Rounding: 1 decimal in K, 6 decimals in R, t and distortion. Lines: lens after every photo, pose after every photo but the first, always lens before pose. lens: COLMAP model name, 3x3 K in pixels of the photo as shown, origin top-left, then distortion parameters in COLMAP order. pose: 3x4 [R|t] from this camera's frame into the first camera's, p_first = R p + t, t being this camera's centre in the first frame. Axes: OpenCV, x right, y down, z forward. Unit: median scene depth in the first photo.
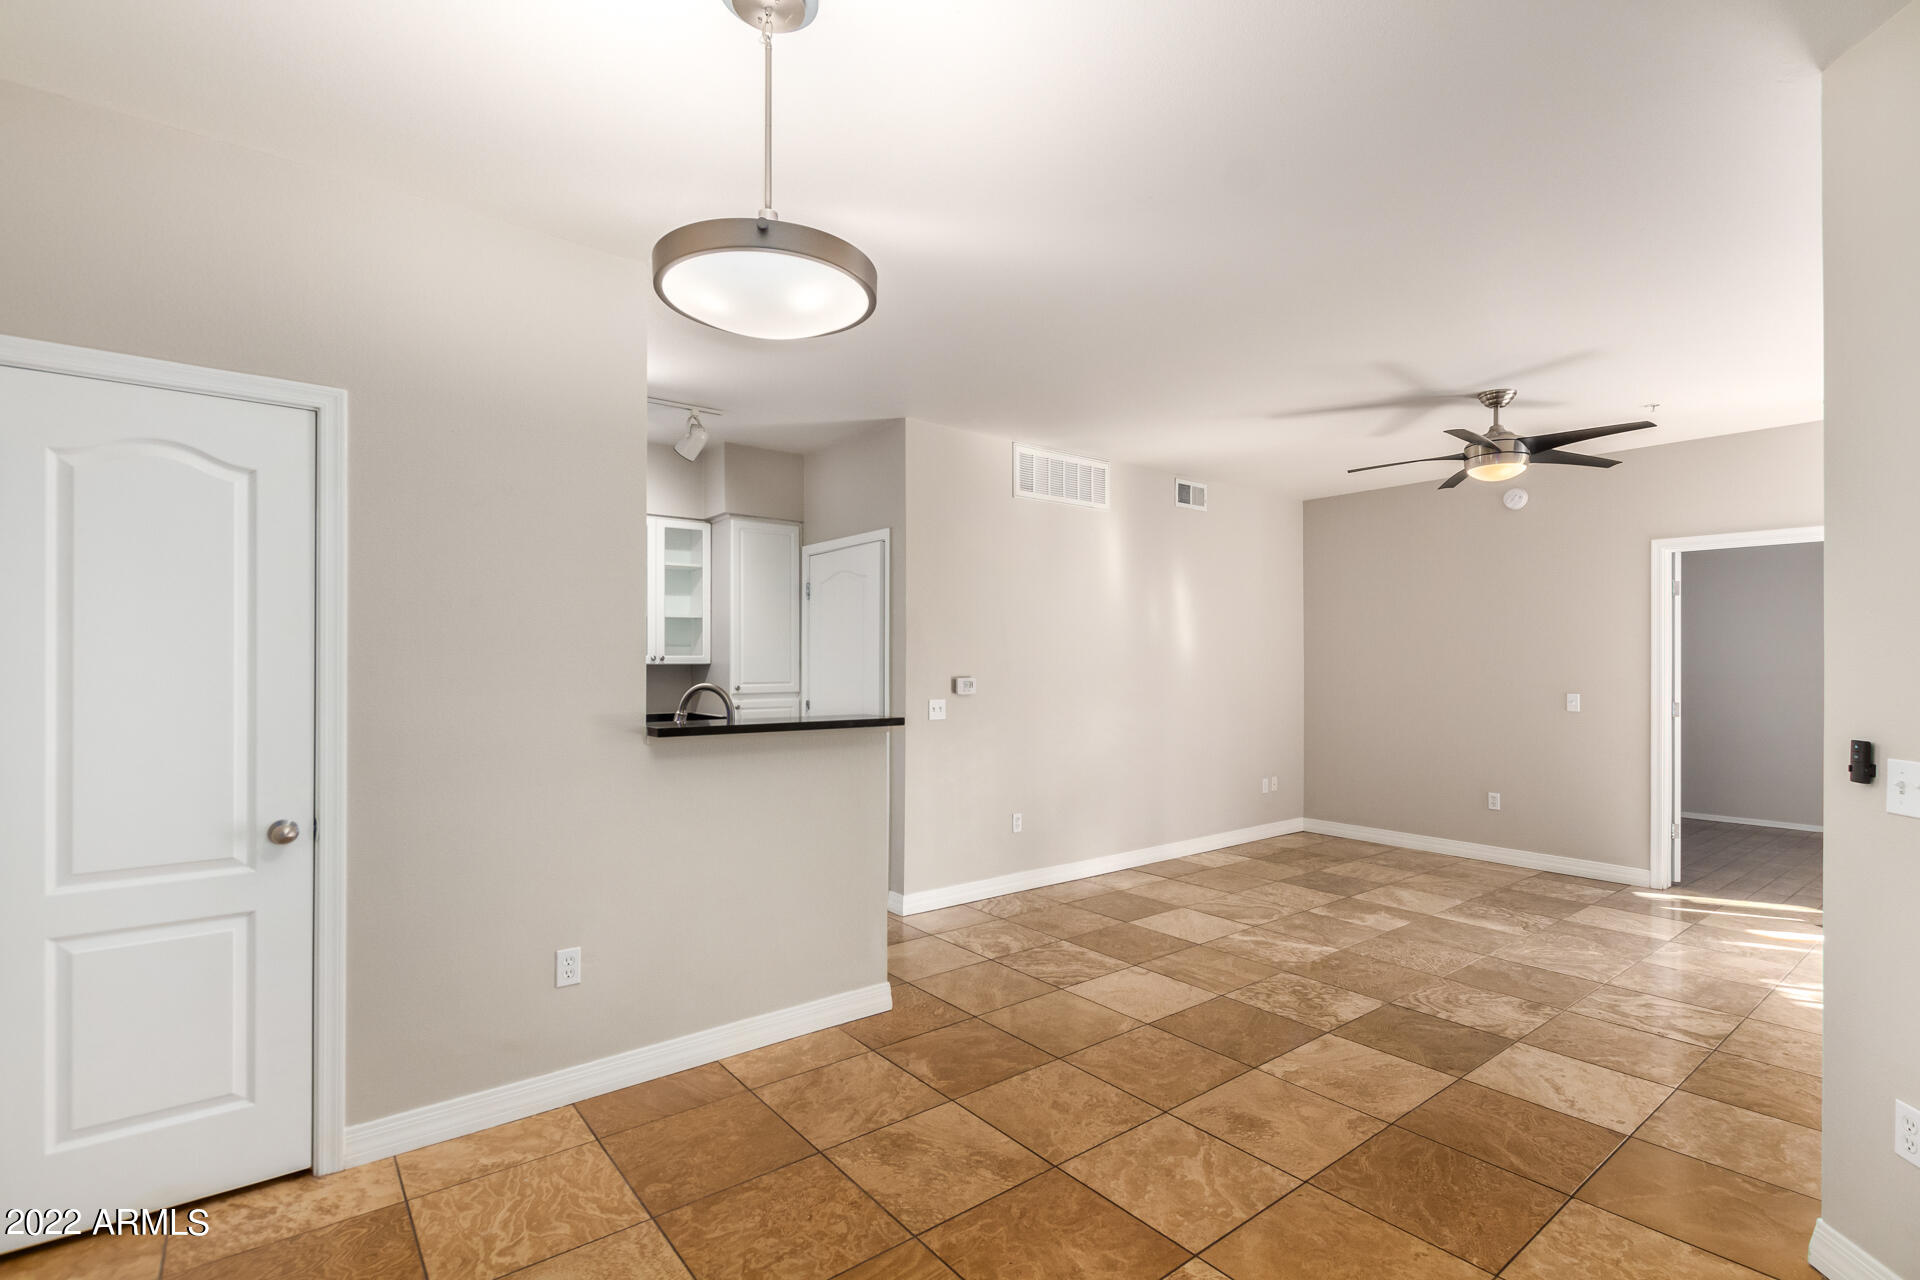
lens RADIAL K [[889.7, 0, 989.2], [0, 889.7, 660.4], [0, 0, 1]] dist [0.004786, -0.000423]
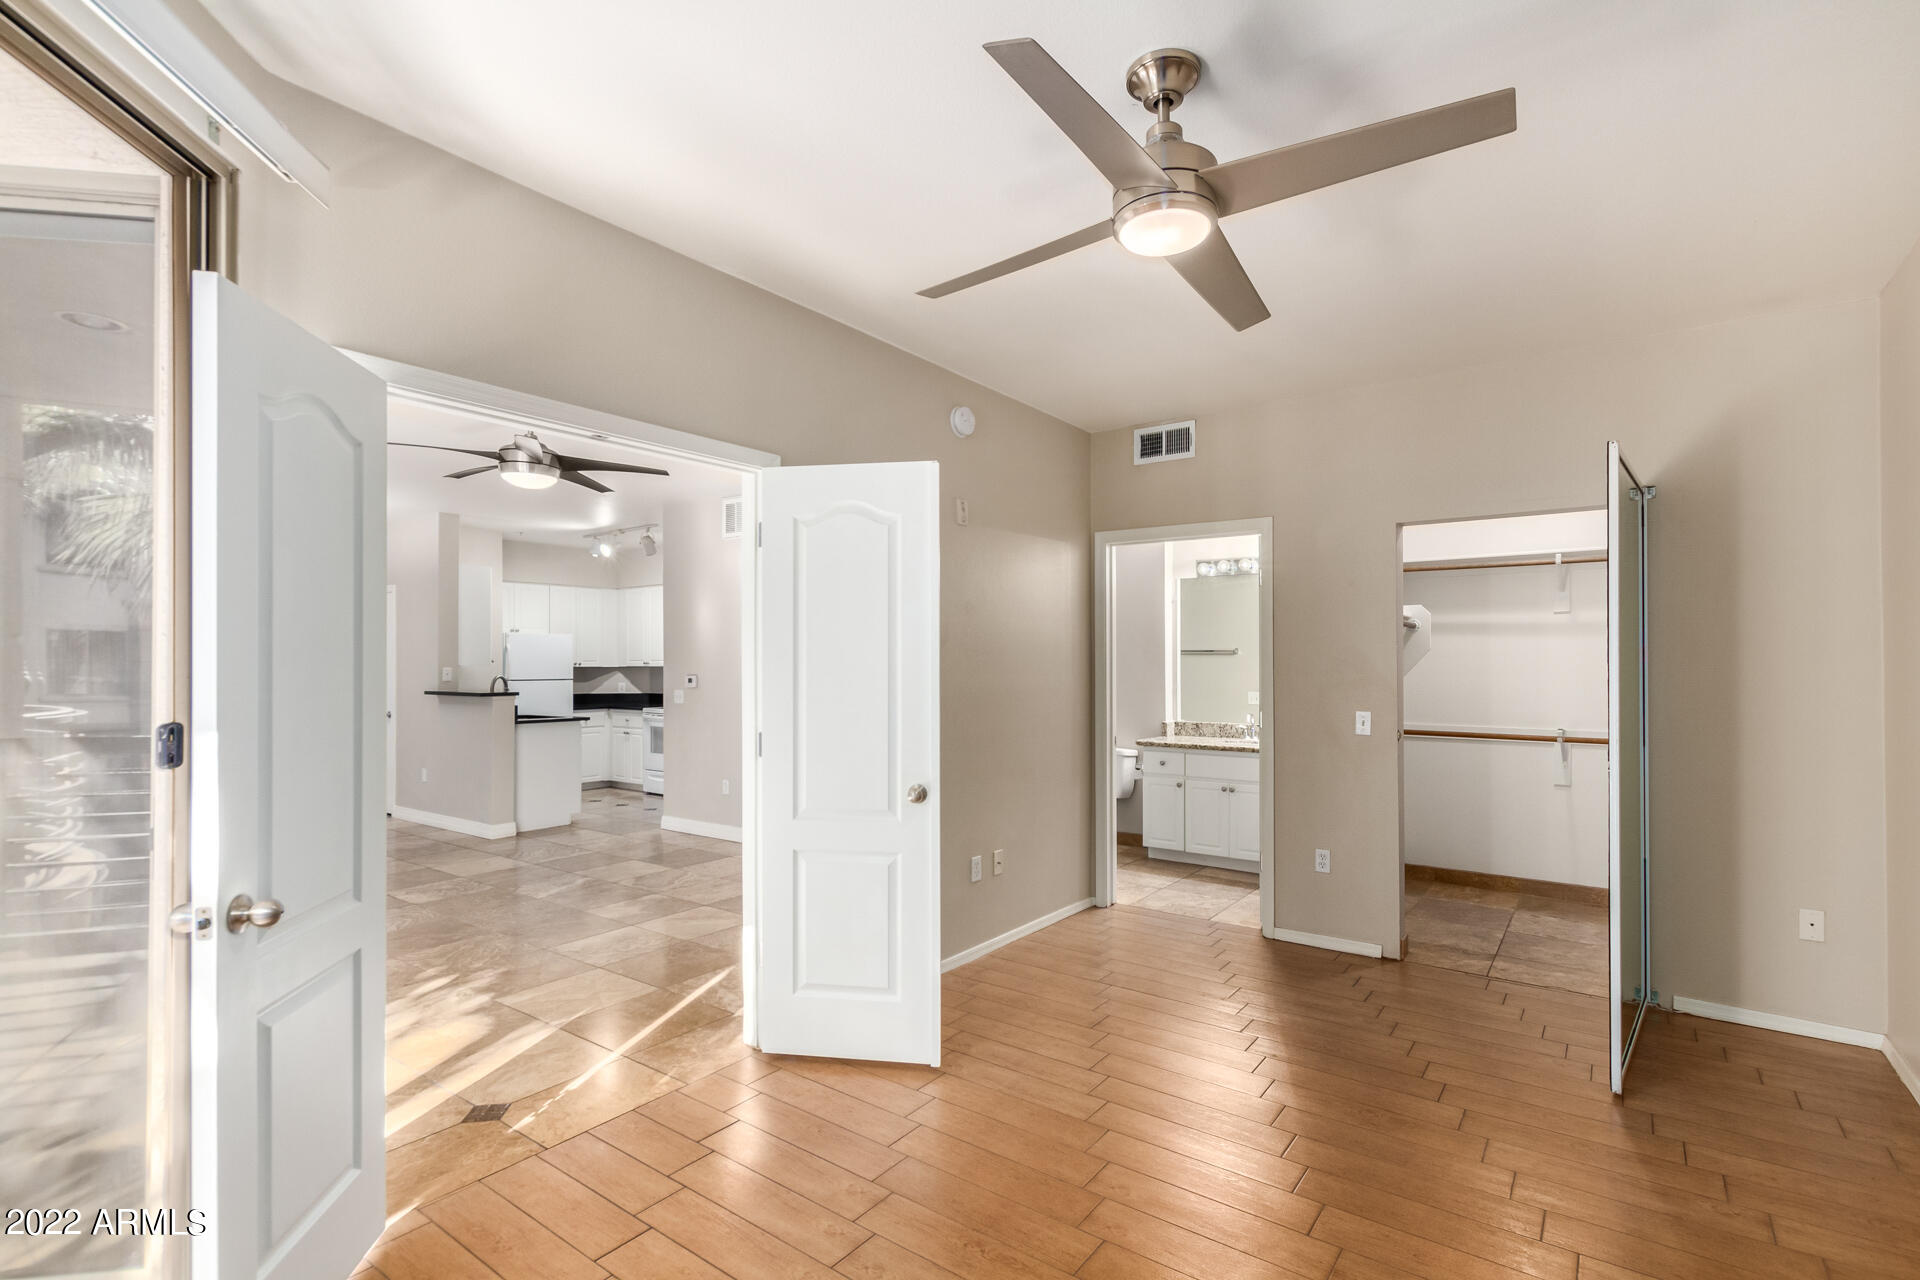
lens RADIAL K [[889.7, 0, 989.2], [0, 889.7, 660.4], [0, 0, 1]] dist [0.004786, -0.000423]
pose [[0.274958, -0.007380, -0.961428, 1.755150], [0.000224, 0.999971, -0.007612, 0.005715], [0.961456, 0.001878, 0.274951, 1.263229]]
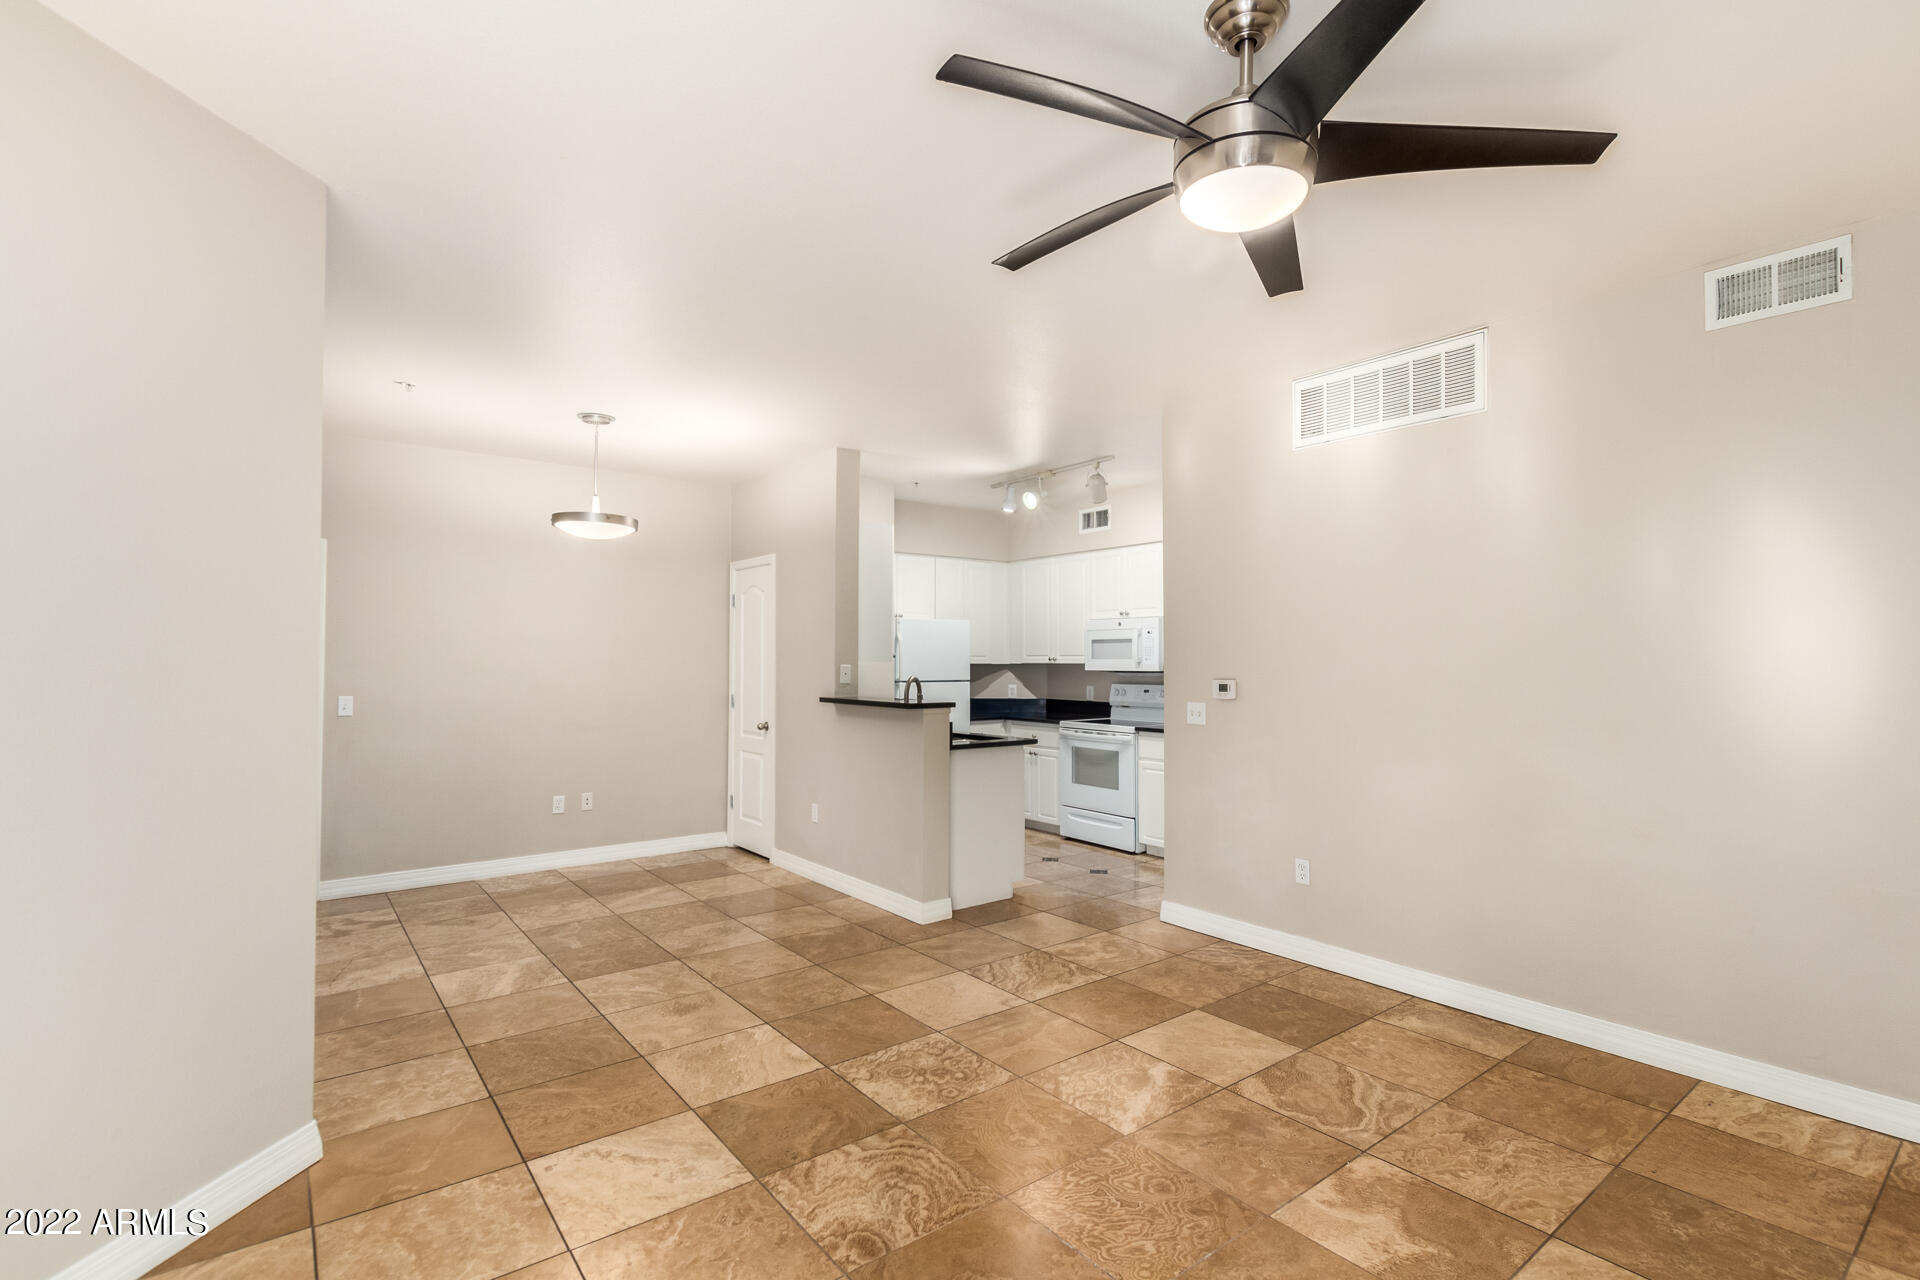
lens RADIAL K [[894.4, 0, 962.1], [0, 894.4, 653.7], [0, 0, 1]] dist [0.006086, 0.000242]
pose [[-0.024486, -0.011691, -0.999632, 1.012720], [-0.001532, 0.999931, -0.011657, 0.004606], [0.999699, 0.001246, -0.024502, 0.906058]]
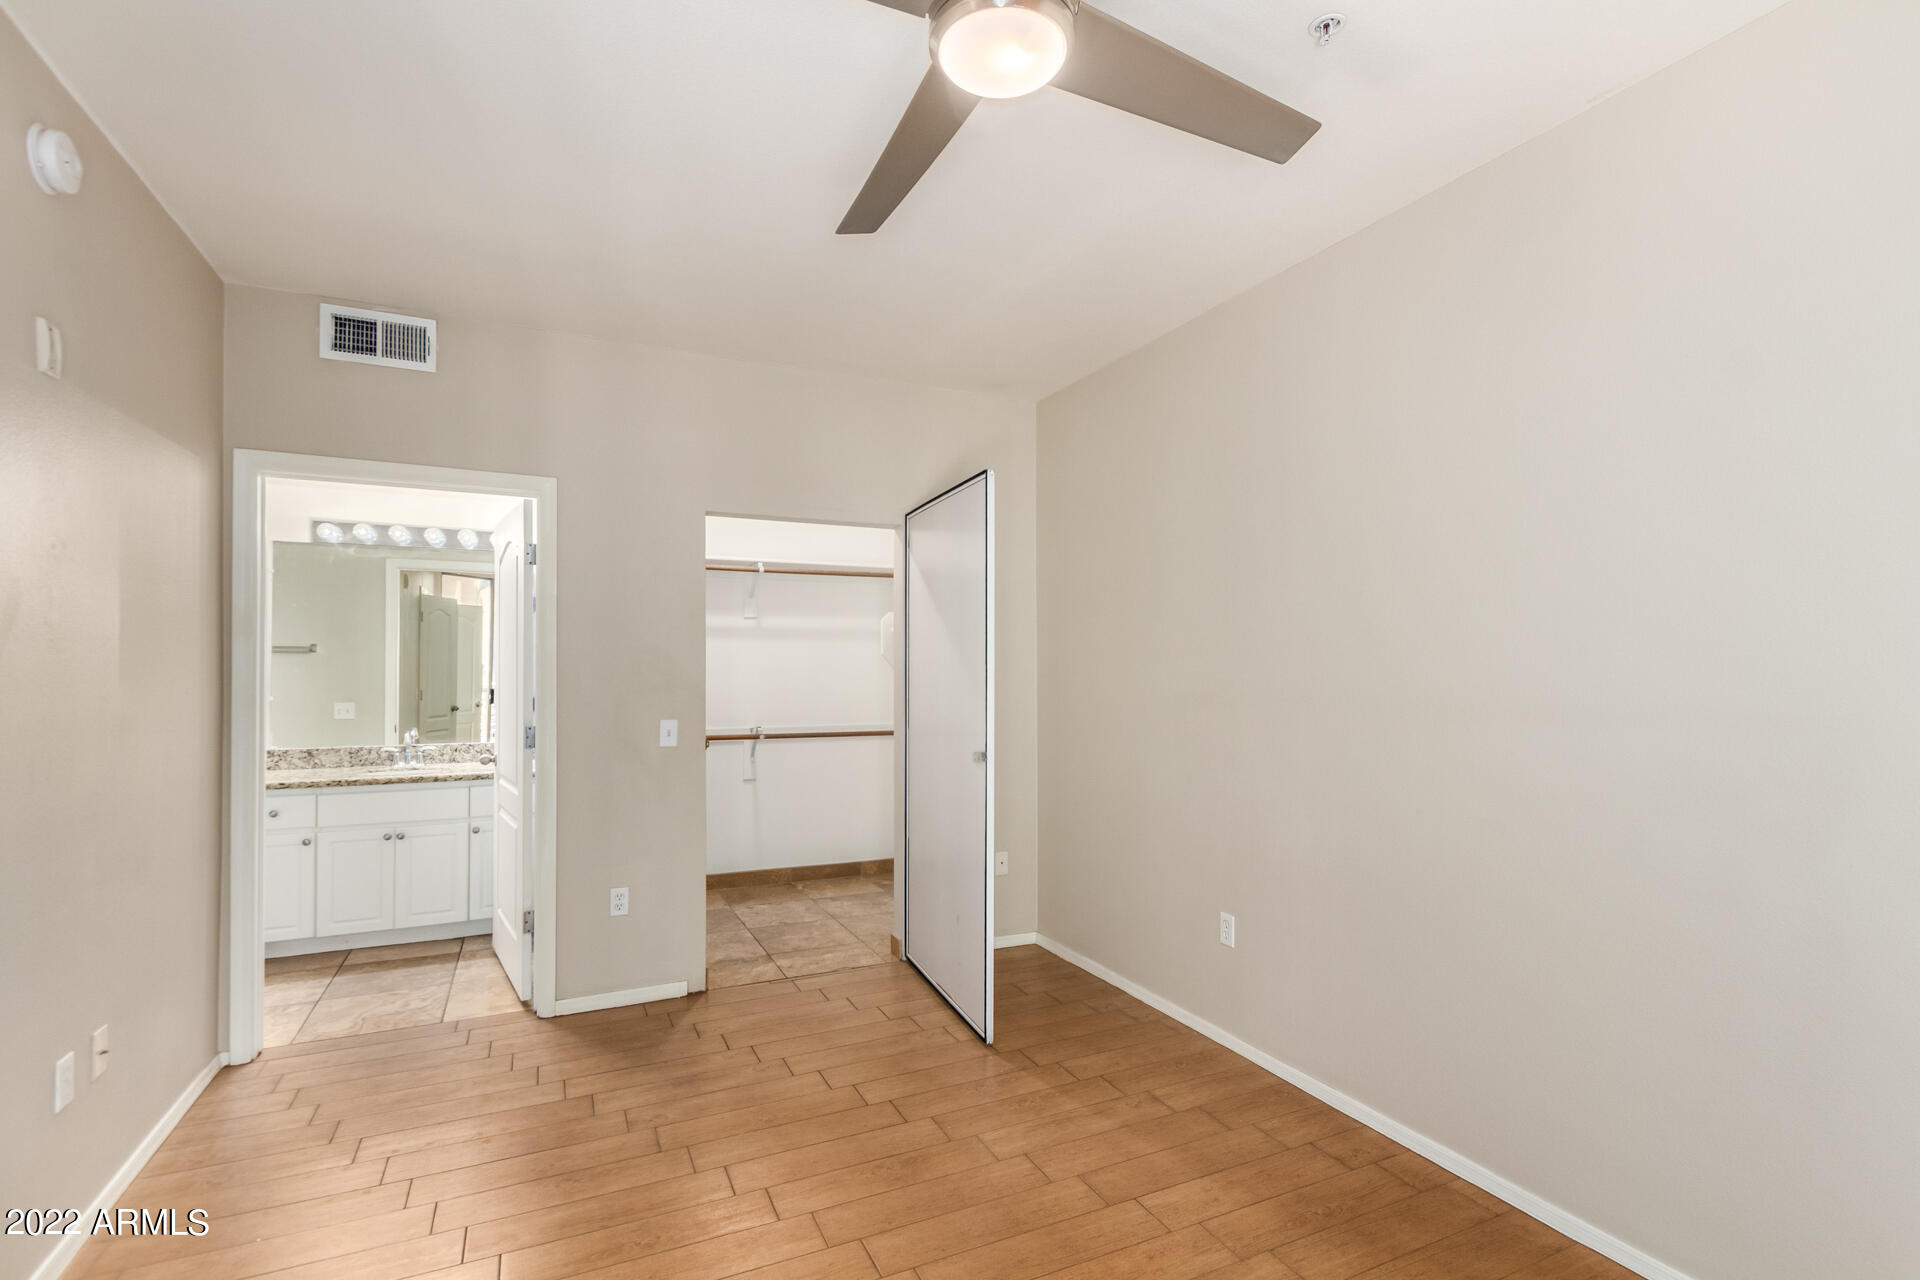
lens RADIAL K [[886.7, 0, 963.6], [0, 886.7, 660.4], [0, 0, 1]] dist [0.012843, -0.000057]
pose [[0.973662, -0.004630, -0.227950, 1.289614], [0.002813, 0.999962, -0.008292, 0.004865], [0.227980, 0.007432, 0.973637, 1.126658]]
